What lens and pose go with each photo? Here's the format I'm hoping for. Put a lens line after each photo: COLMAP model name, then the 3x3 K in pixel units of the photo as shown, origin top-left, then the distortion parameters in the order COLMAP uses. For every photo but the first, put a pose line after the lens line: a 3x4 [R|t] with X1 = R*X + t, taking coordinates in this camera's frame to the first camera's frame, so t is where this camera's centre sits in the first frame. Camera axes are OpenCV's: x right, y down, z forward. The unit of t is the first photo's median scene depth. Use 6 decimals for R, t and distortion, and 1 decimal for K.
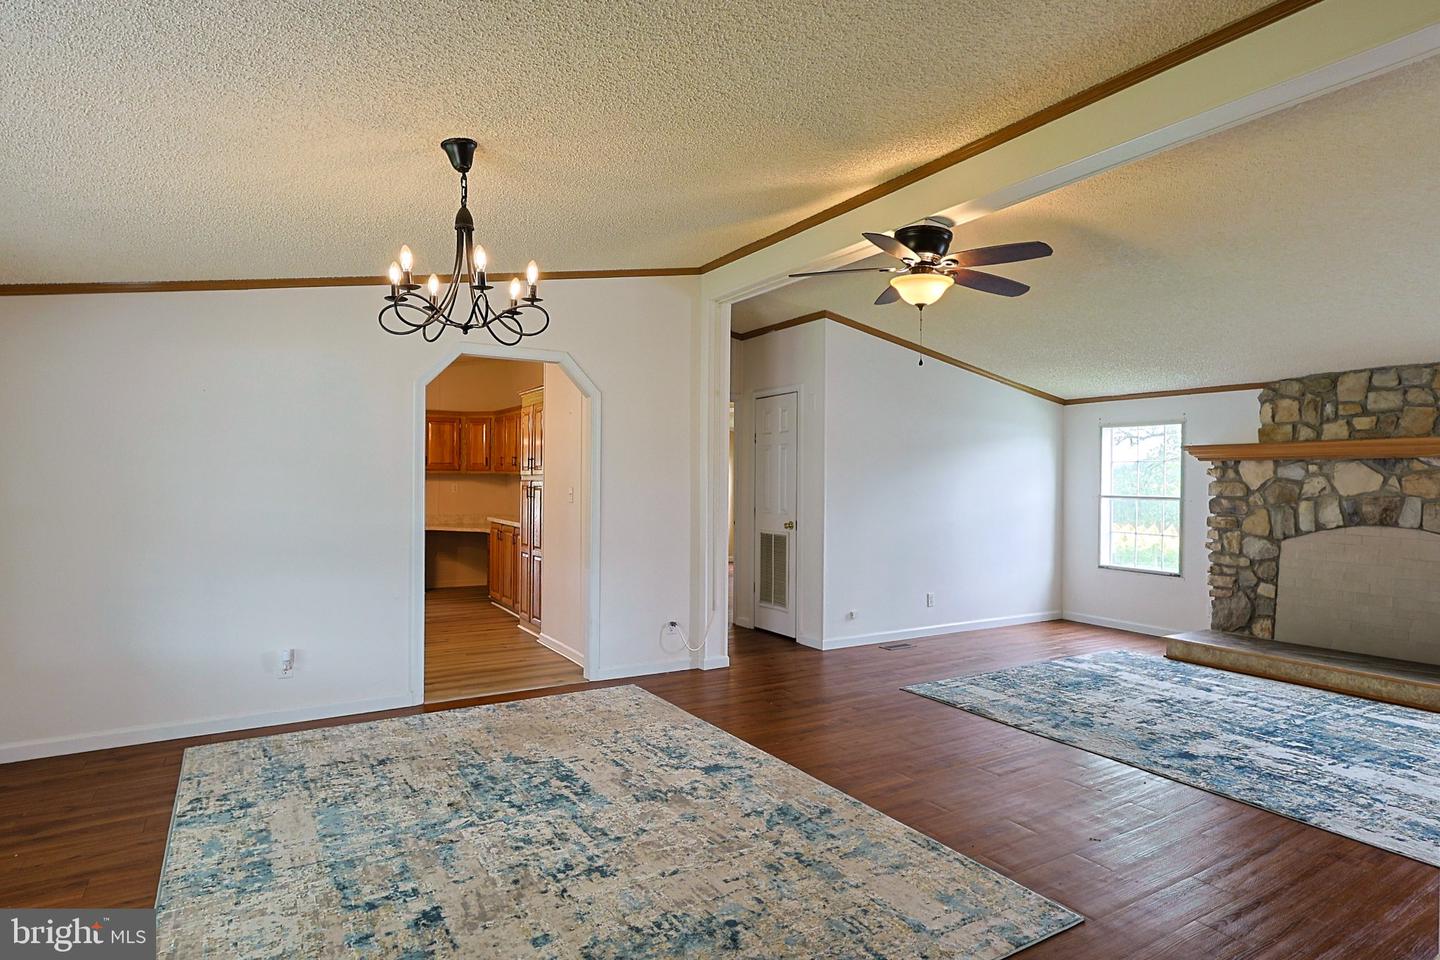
lens RADIAL K [[778.6, 0, 719.0], [0, 778.6, 480.6], [0, 0, 1]] dist [-0.001534, 0.000300]
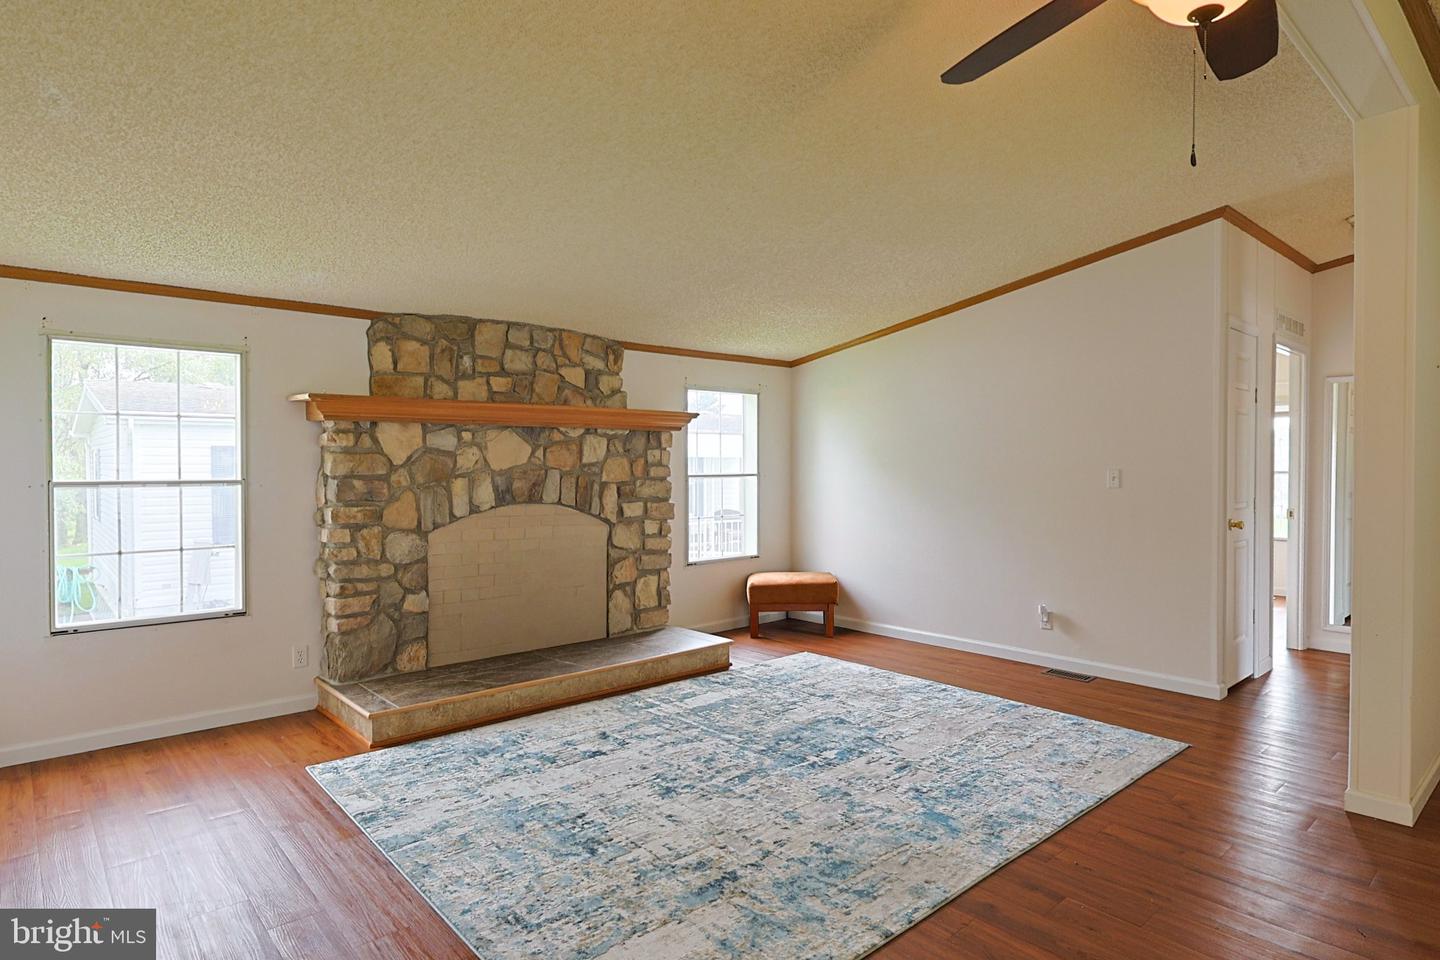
lens RADIAL K [[778.6, 0, 717.7], [0, 778.6, 477.9], [0, 0, 1]] dist [-0.001534, 0.000300]
pose [[-0.162573, -0.032950, 0.986146, -0.049884], [-0.002232, 0.999452, 0.033027, -0.000078], [-0.986694, 0.003168, -0.162558, 0.848557]]
